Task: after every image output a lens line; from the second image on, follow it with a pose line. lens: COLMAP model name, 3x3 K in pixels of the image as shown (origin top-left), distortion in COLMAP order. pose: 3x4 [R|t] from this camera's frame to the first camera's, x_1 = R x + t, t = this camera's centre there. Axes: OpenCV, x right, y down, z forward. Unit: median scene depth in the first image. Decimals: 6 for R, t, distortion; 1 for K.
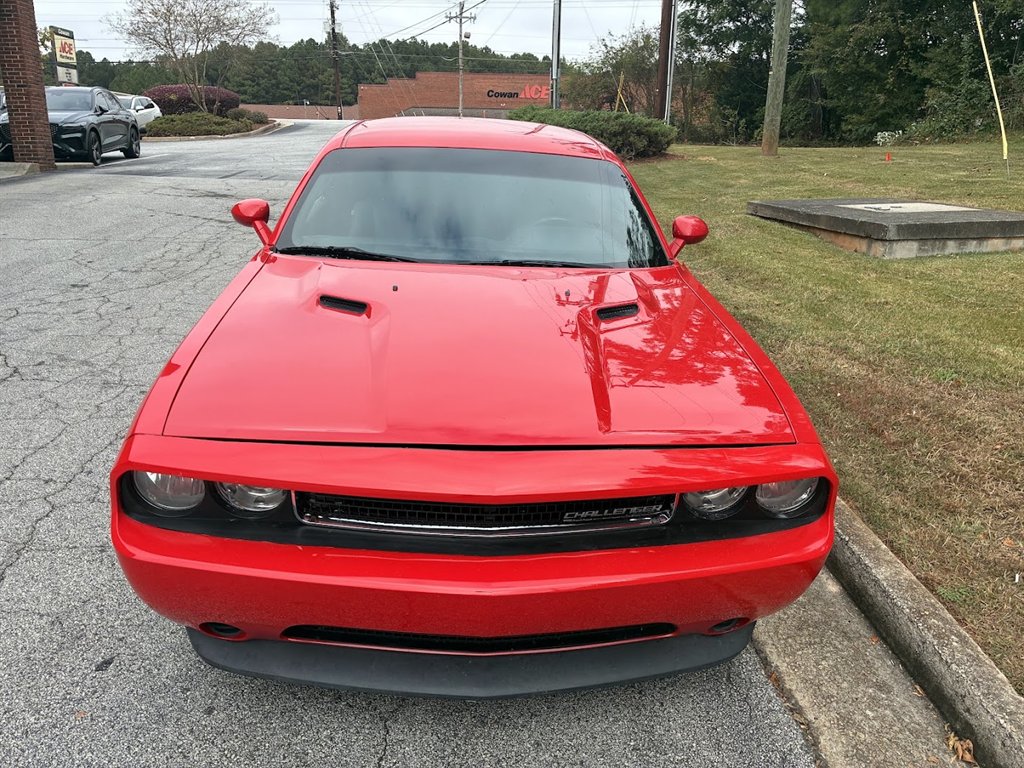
lens RADIAL K [[774.7, 0, 519.2], [0, 774.7, 385.3], [0, 0, 1]] dist [0.058042, -0.079654]
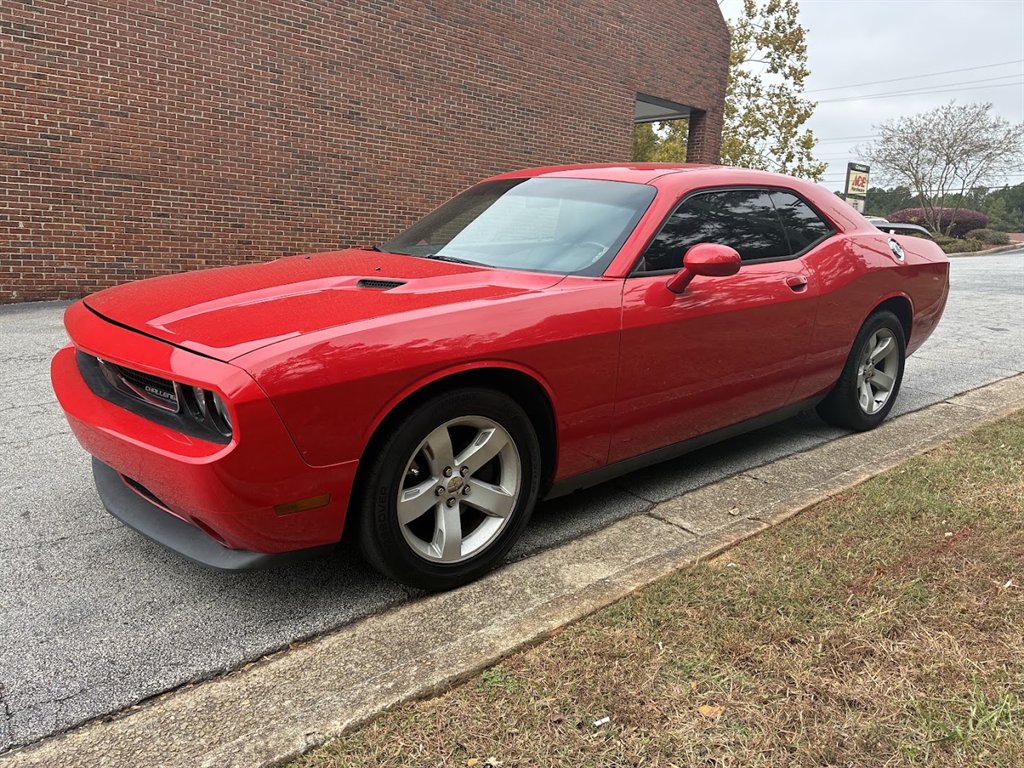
lens RADIAL K [[774.7, 0, 507.3], [0, 774.7, 378.8], [0, 0, 1]] dist [0.058042, -0.079654]
pose [[0.586743, 0.150119, -0.795736, 0.806643], [-0.278794, 0.960039, -0.024455, 0.007874], [0.760267, 0.236196, 0.605149, 0.359775]]
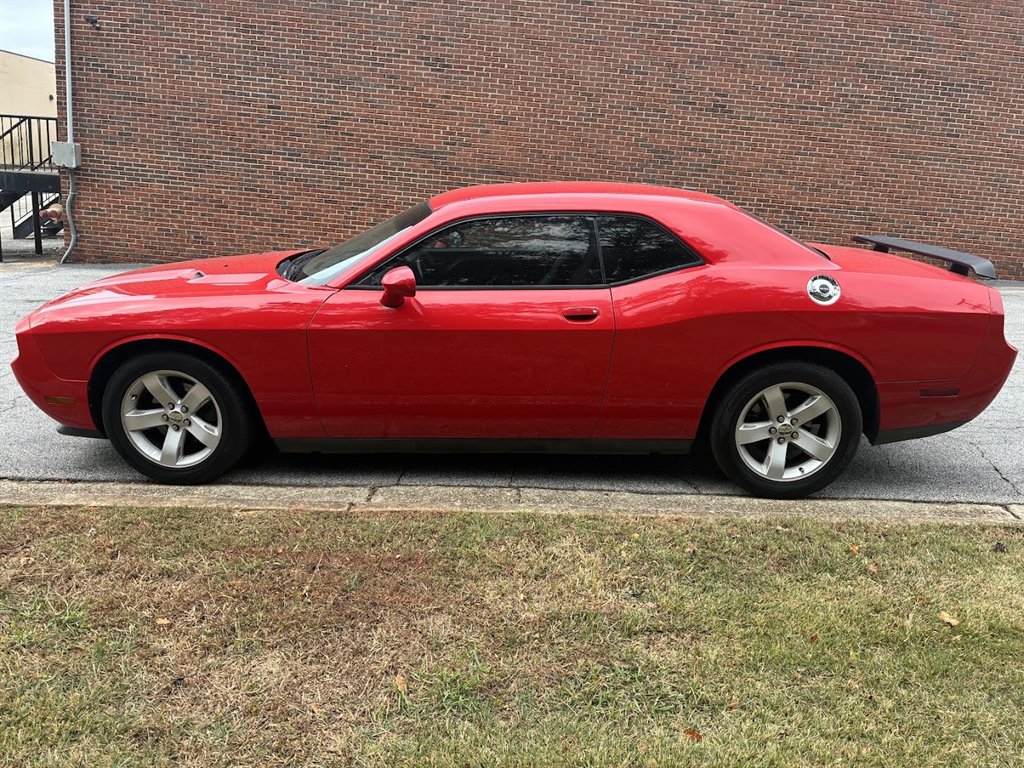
lens RADIAL K [[774.7, 0, 508.0], [0, 774.7, 380.2], [0, 0, 1]] dist [0.058042, -0.079654]
pose [[-0.111733, 0.221500, -0.968738, 1.196825], [-0.370785, 0.895149, 0.247440, -0.384949], [0.921973, 0.386841, -0.017889, 1.219524]]
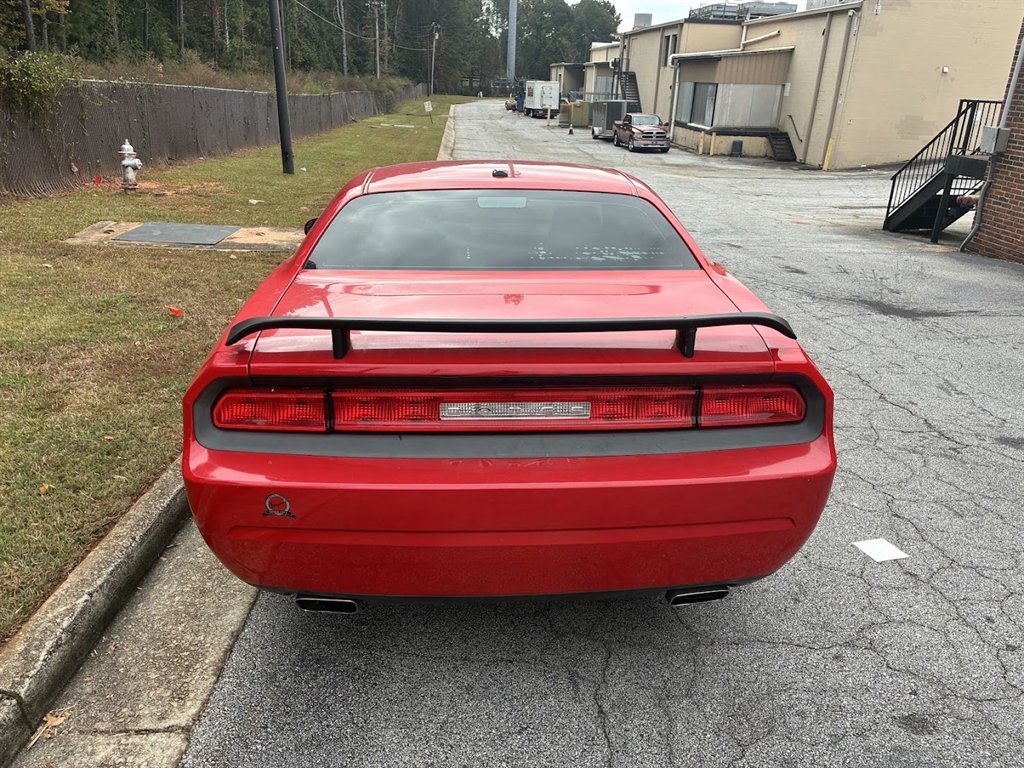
lens RADIAL K [[774.7, 0, 516.3], [0, 774.7, 382.7], [0, 0, 1]] dist [0.058042, -0.079654]
pose [[-0.997857, -0.064899, 0.008385, -0.130481], [-0.045429, 0.779251, 0.625063, -0.833028], [-0.047100, 0.623342, -0.780529, 2.198658]]
